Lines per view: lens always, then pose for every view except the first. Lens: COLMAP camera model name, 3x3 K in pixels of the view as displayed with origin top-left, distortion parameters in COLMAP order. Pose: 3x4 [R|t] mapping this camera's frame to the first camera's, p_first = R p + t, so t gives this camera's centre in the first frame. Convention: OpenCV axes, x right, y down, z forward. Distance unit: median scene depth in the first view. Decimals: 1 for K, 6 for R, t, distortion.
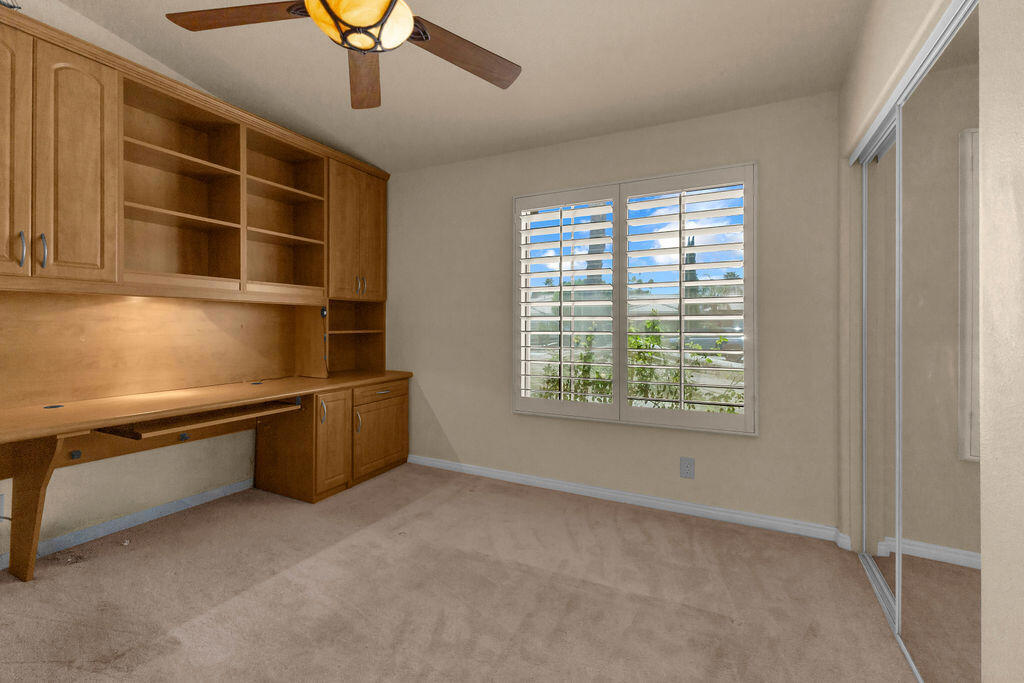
lens RADIAL K [[448.7, 0, 513.0], [0, 448.7, 323.9], [0, 0, 1]] dist [0.001021, -0.000175]
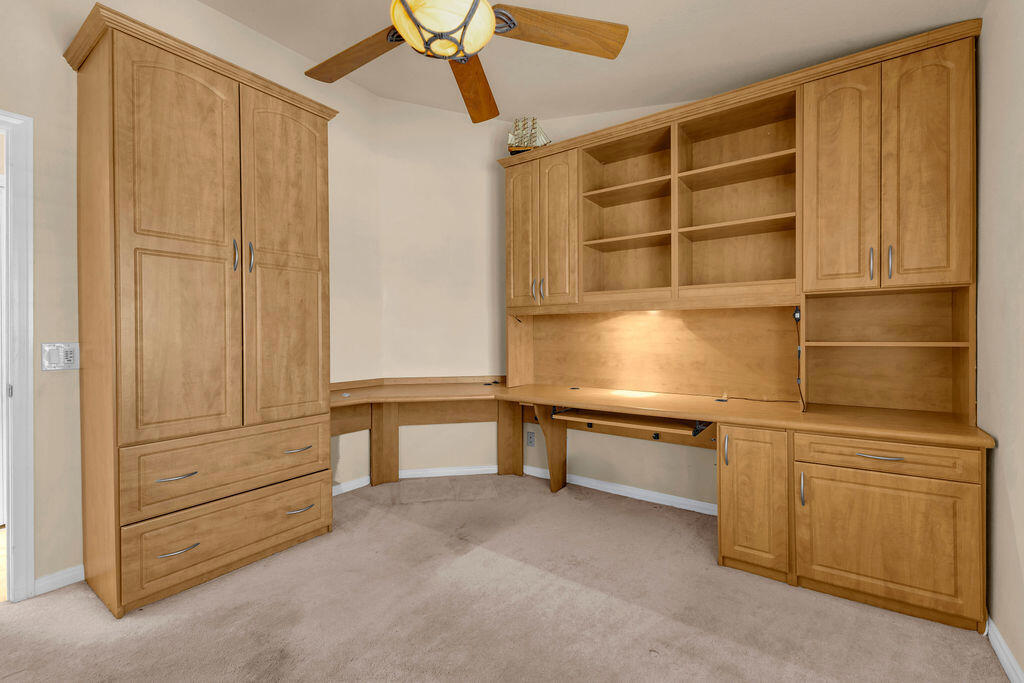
lens RADIAL K [[441.0, 0, 514.7], [0, 441.0, 337.3], [0, 0, 1]] dist [0.003441, -0.000028]
pose [[-0.152832, 0.004492, -0.988242, 0.357991], [0.007876, 0.999963, 0.003327, 0.003425], [0.988221, -0.007274, -0.152862, 0.771743]]
